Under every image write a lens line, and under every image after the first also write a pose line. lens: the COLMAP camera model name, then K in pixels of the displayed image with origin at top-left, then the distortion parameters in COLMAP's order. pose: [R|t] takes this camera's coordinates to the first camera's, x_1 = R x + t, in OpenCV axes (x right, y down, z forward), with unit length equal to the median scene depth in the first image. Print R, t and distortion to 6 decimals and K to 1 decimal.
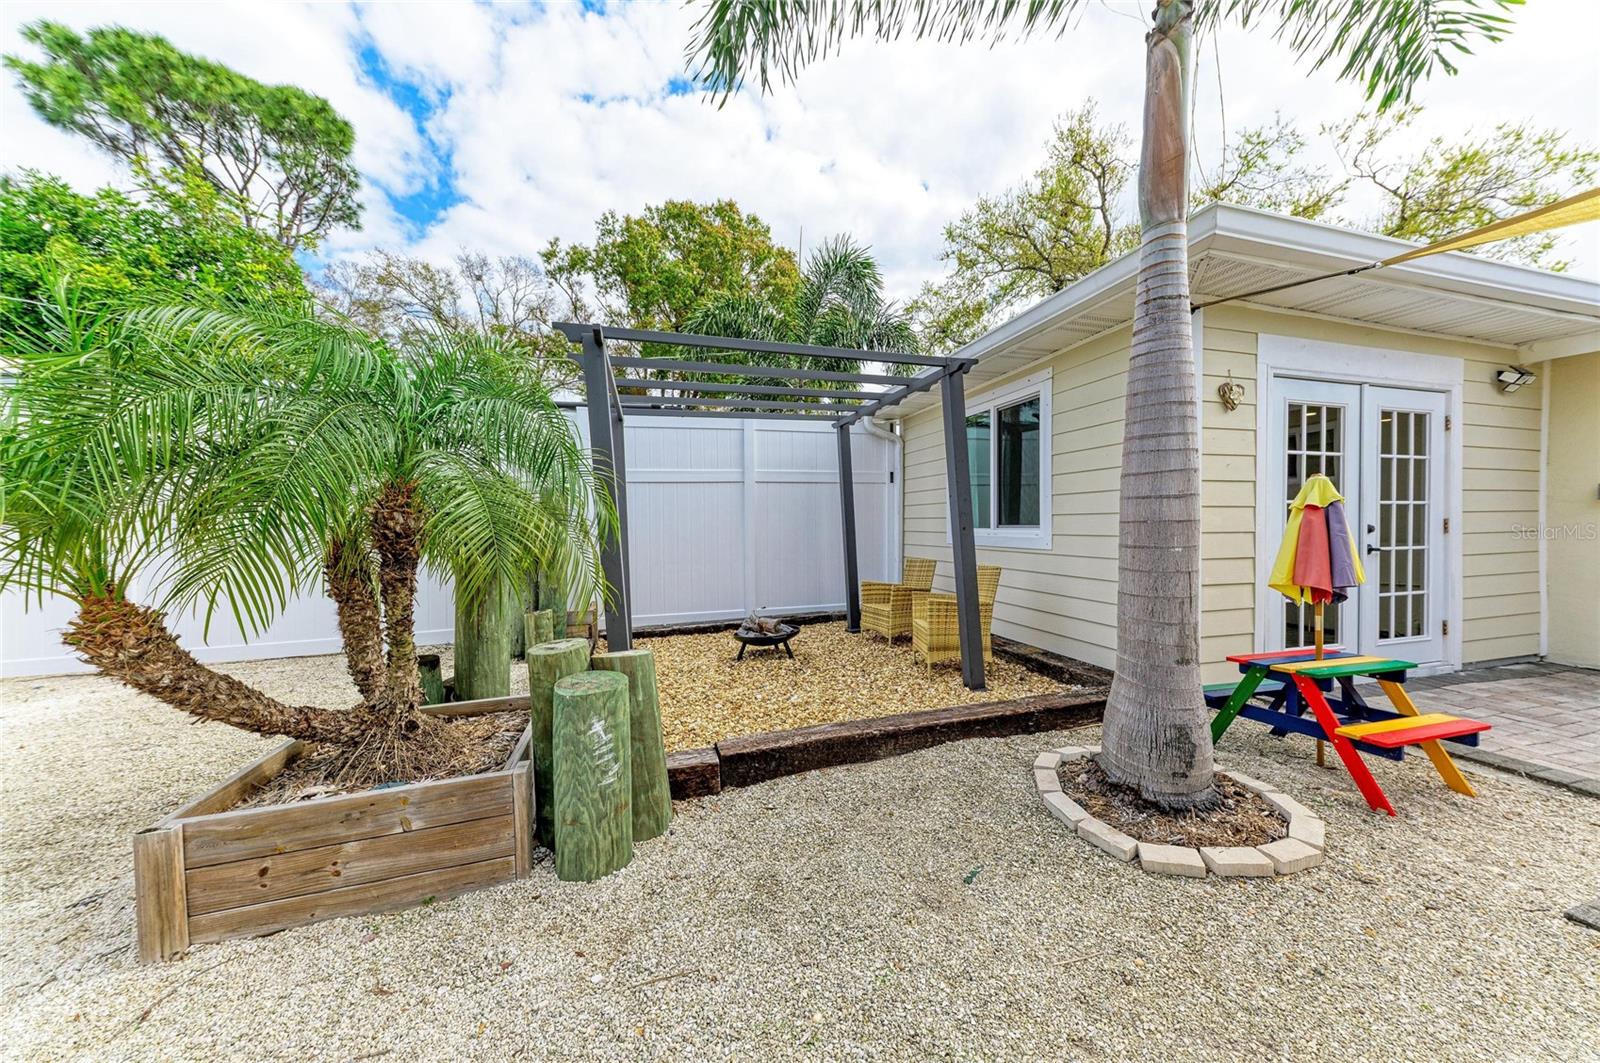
lens RADIAL K [[536.7, 0, 795.7], [0, 536.7, 534.7], [0, 0, 1]] dist [0.018965, -0.002049]
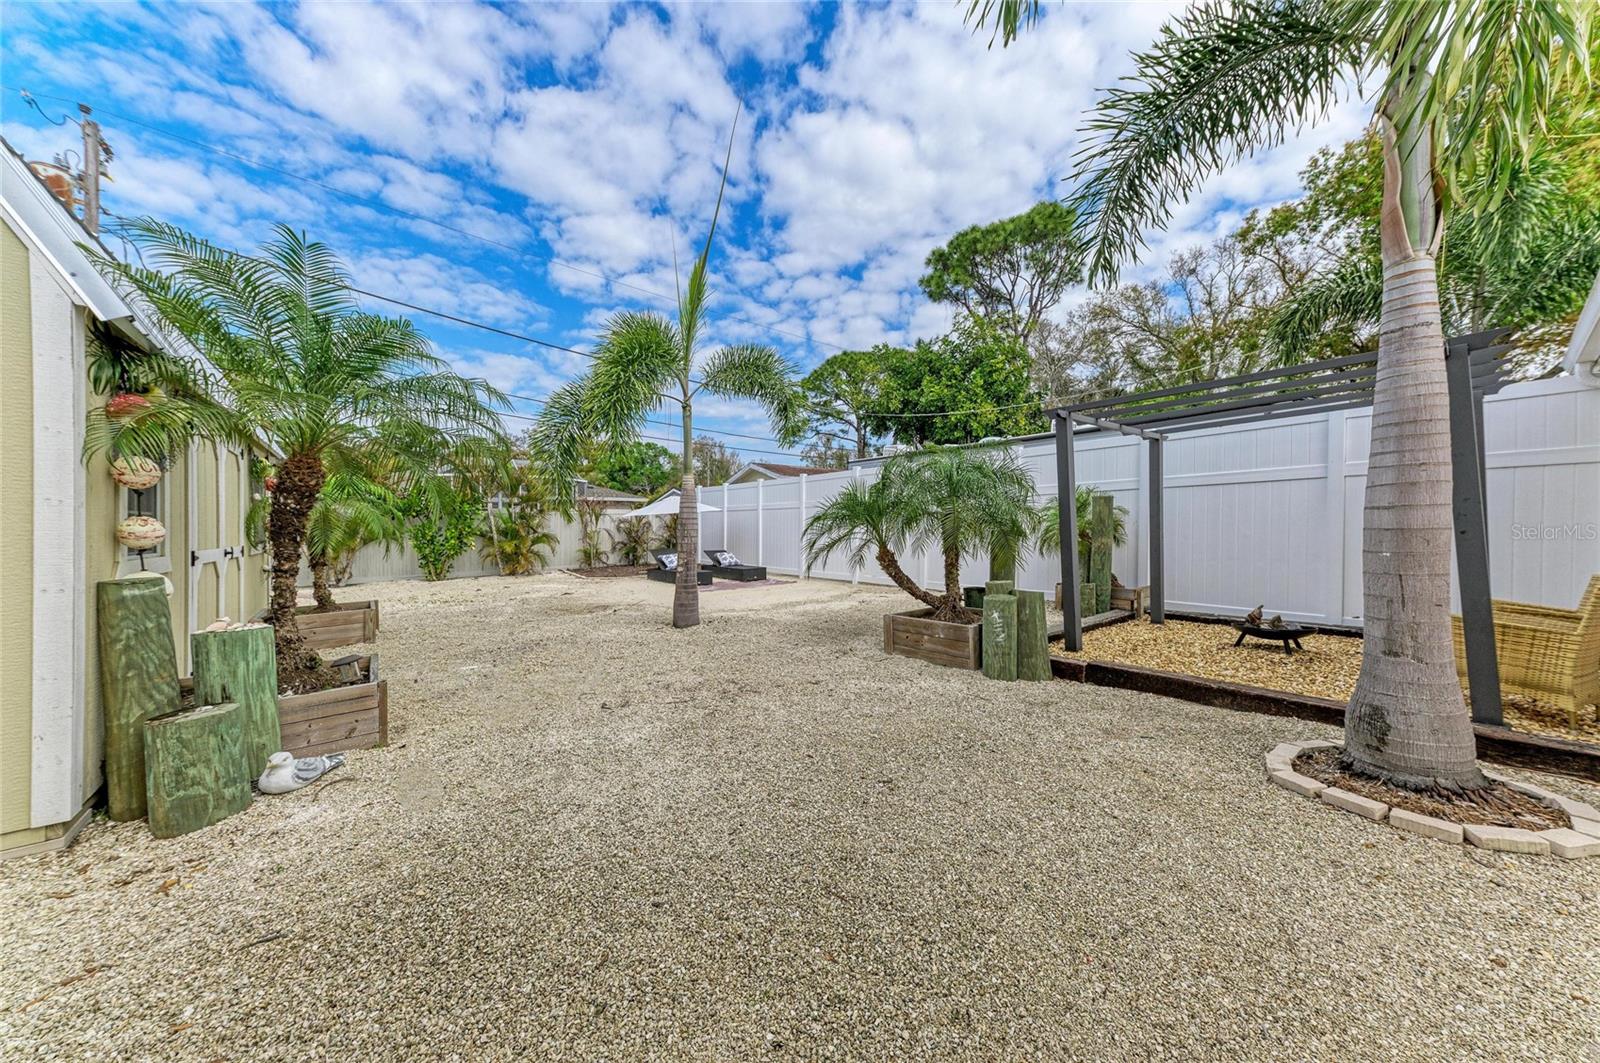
lens RADIAL K [[536.7, 0, 795.7], [0, 536.7, 534.7], [0, 0, 1]] dist [0.018965, -0.002049]
pose [[0.363871, 0.026167, -0.931082, 0.298658], [-0.014699, 0.999642, 0.022350, -0.004680], [0.931333, 0.005553, 0.364126, -0.129436]]
